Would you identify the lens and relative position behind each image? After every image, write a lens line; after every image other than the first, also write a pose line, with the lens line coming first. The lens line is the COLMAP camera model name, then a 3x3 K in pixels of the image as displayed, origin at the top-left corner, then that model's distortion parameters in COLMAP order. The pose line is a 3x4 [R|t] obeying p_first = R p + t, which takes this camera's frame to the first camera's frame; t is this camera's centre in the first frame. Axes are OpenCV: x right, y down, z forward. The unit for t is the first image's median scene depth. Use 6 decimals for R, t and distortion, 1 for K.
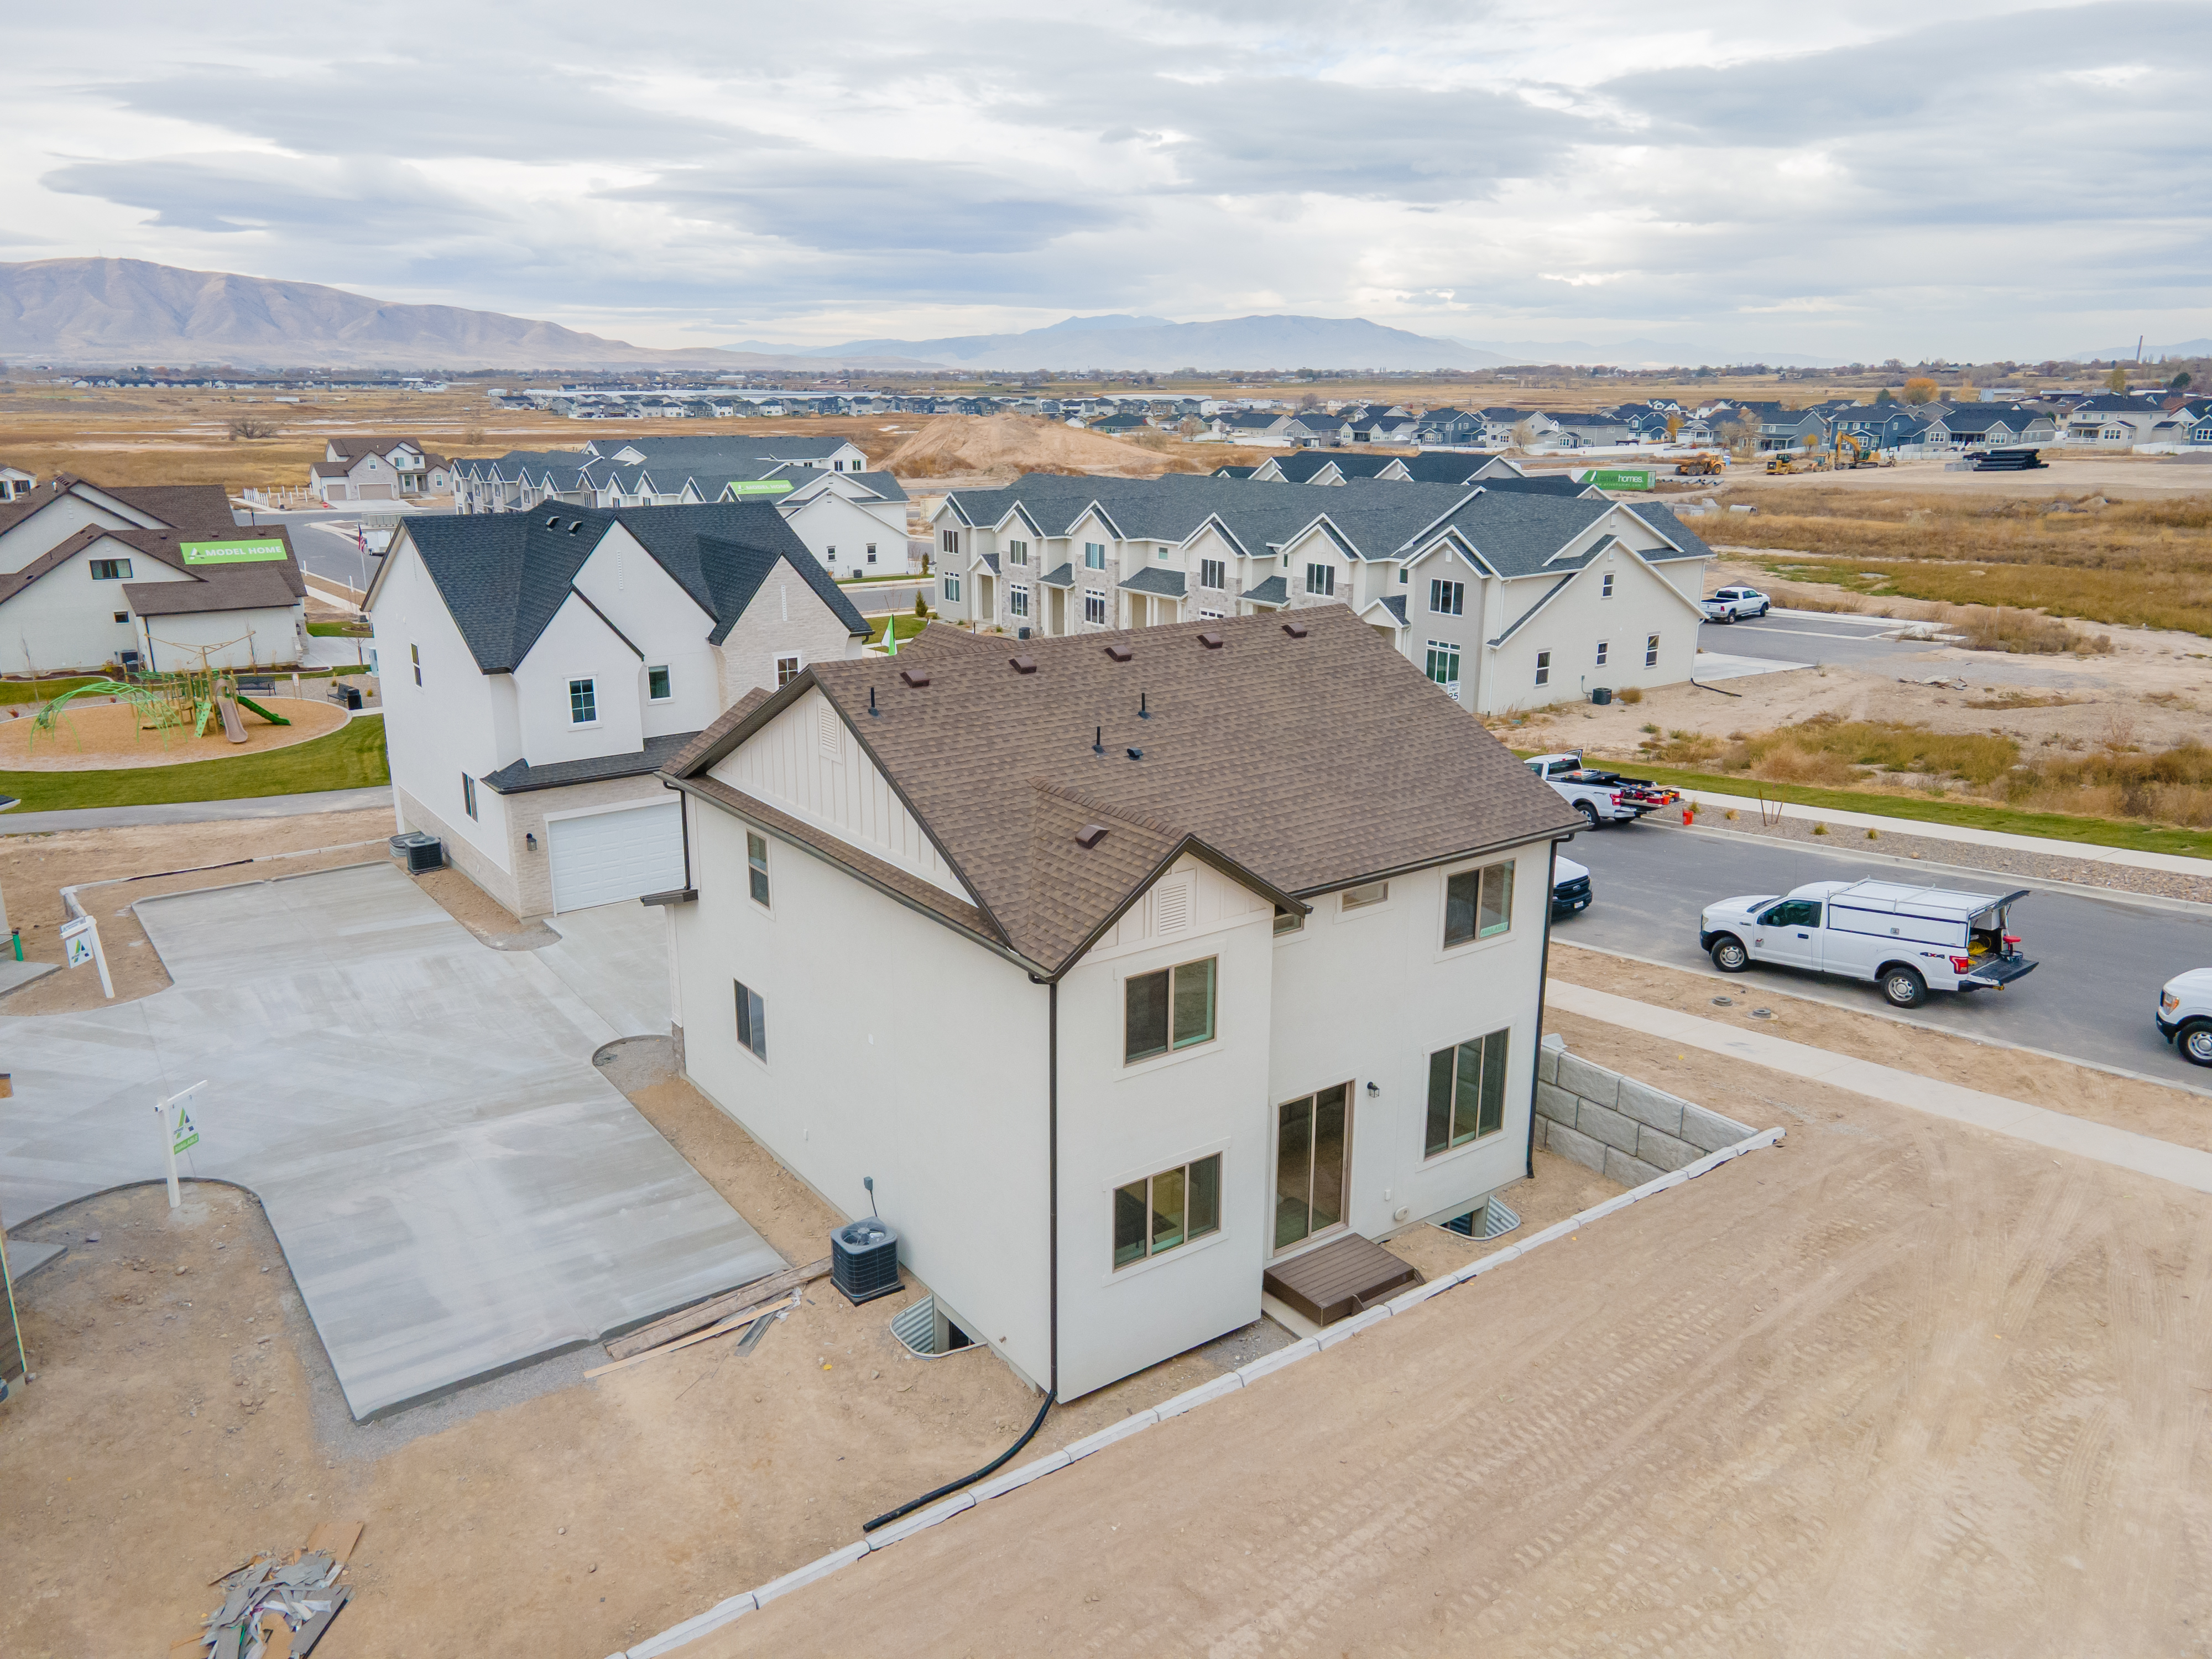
lens RADIAL K [[1627.4, 0, 1091.8], [0, 1627.4, 829.9], [0, 0, 1]] dist [0.003552, 0.070186]
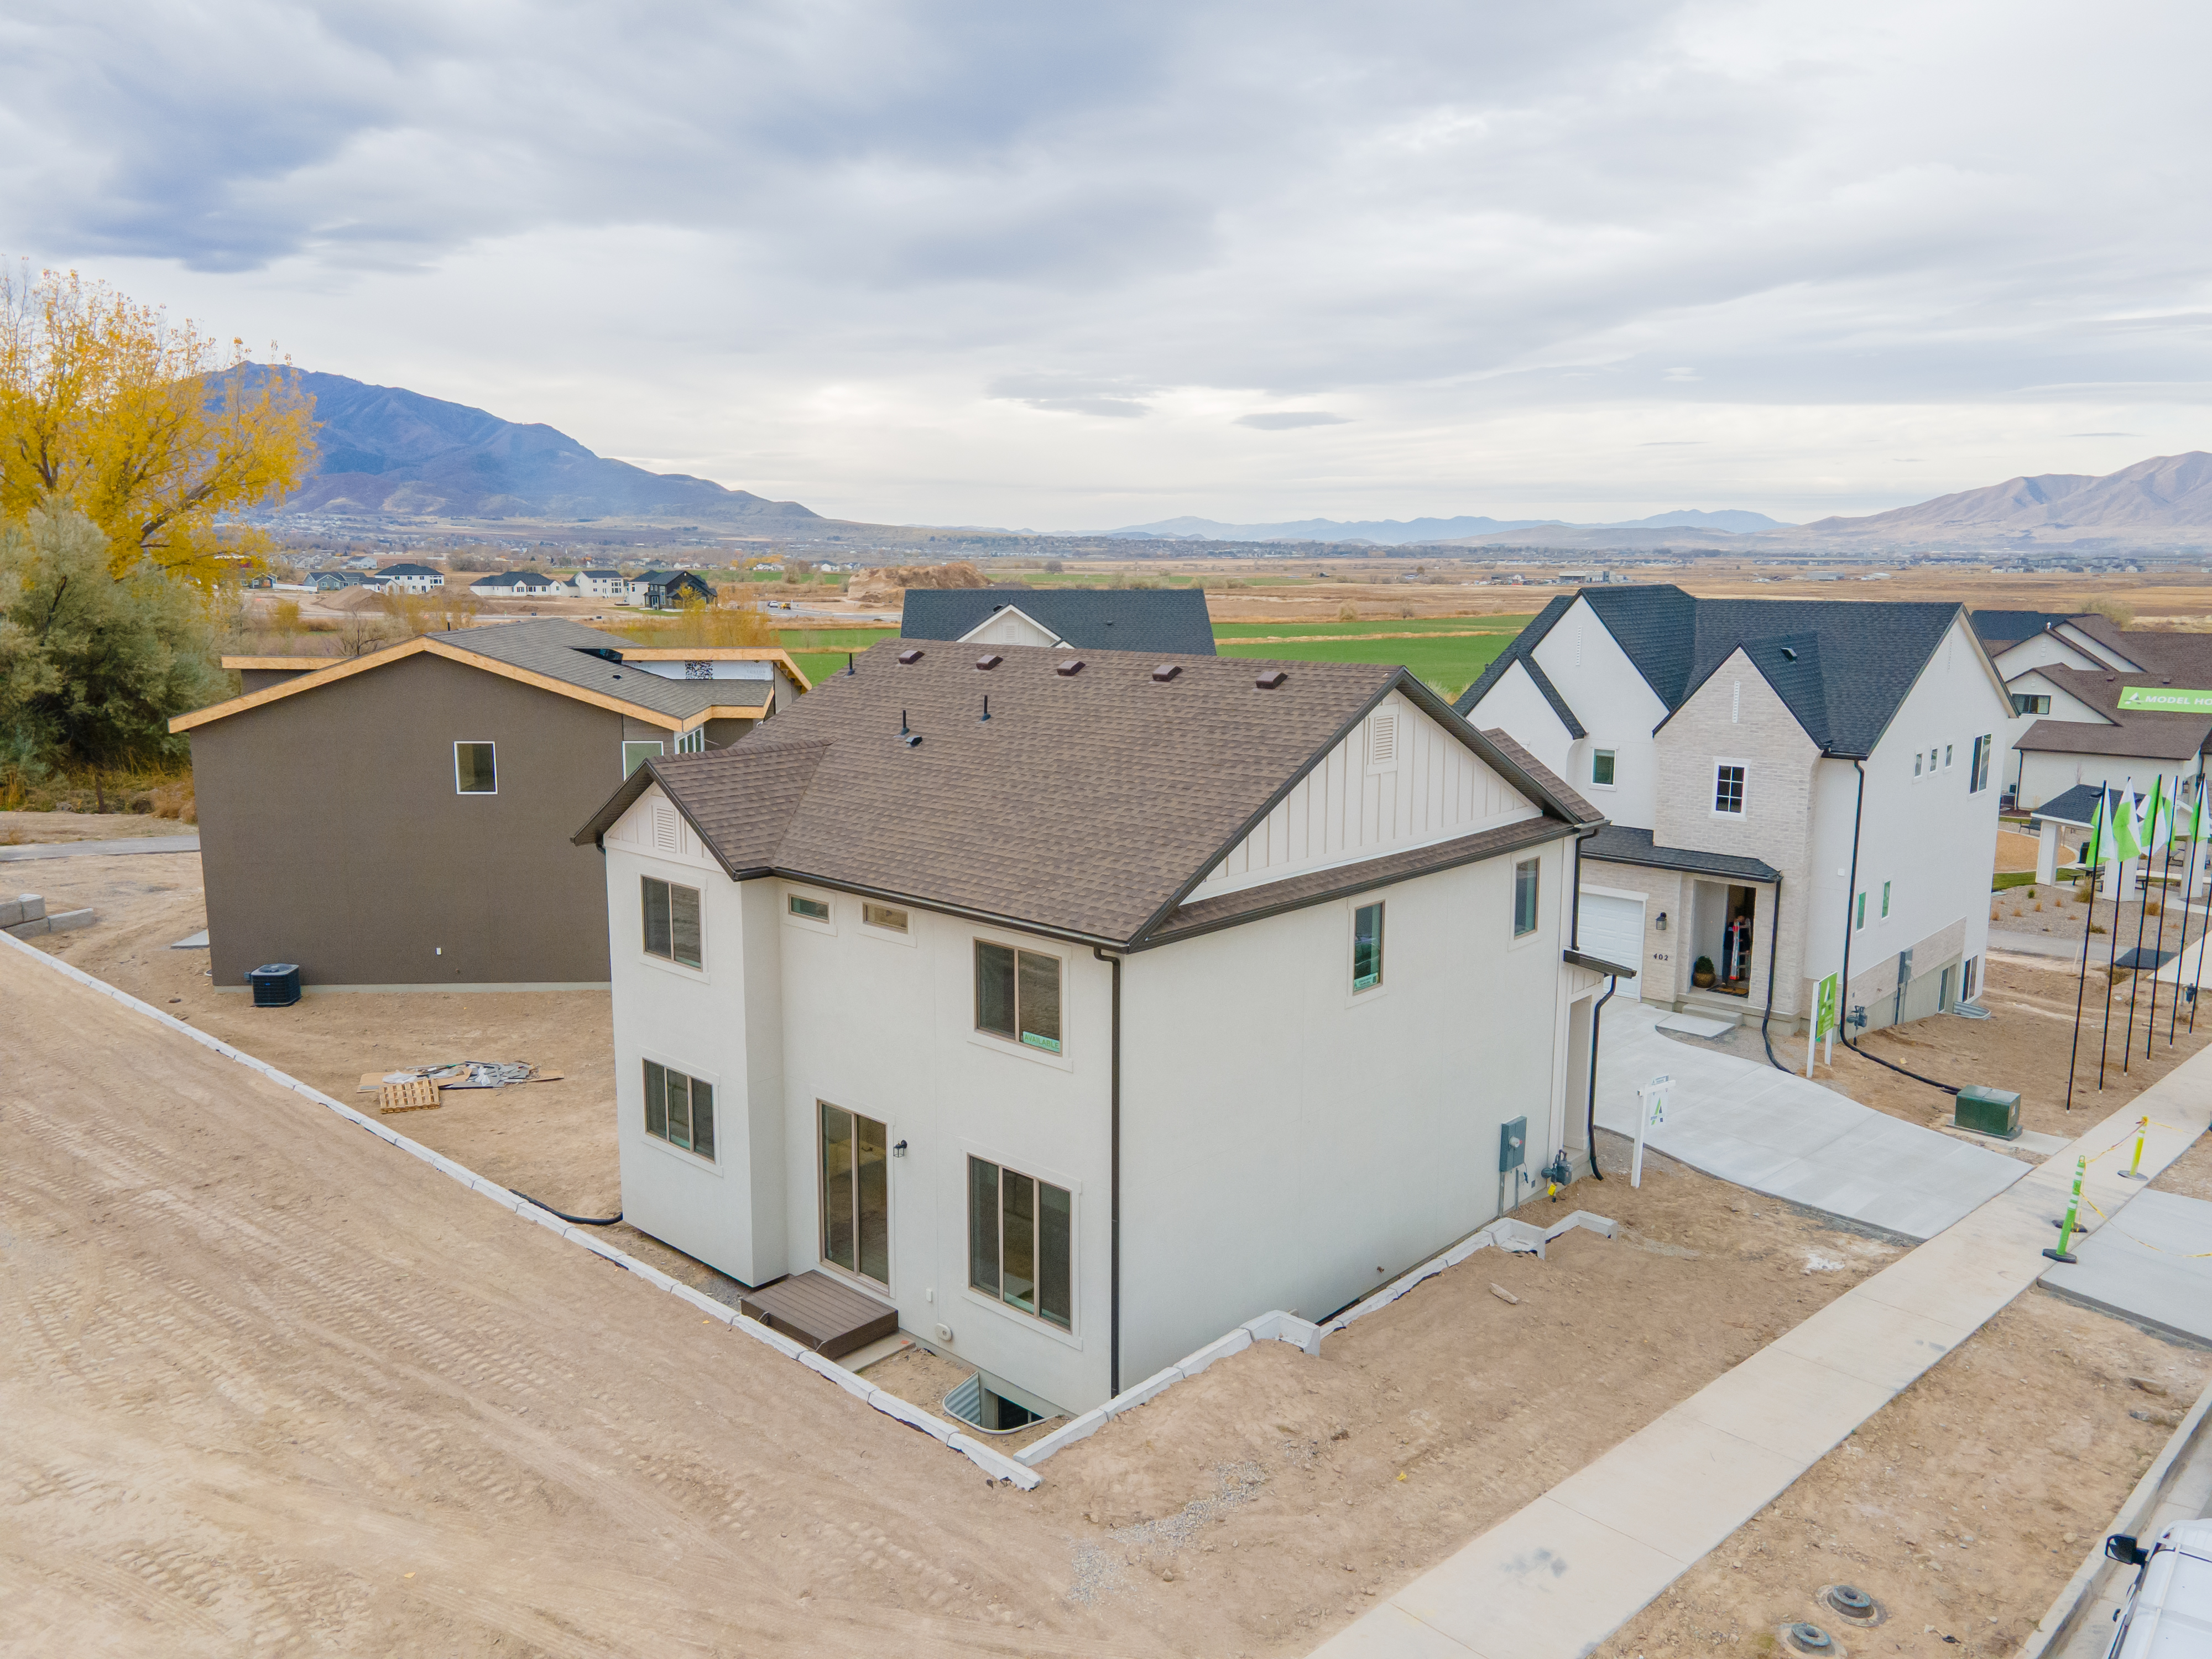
lens RADIAL K [[1627.6, 0, 1080.6], [0, 1627.6, 829.5], [0, 0, 1]] dist [0.006025, 0.067568]
pose [[0.197377, 0.164231, -0.966473, 0.698205], [-0.270110, 0.956818, 0.107427, -0.087986], [0.942382, 0.239850, 0.233214, 0.577777]]
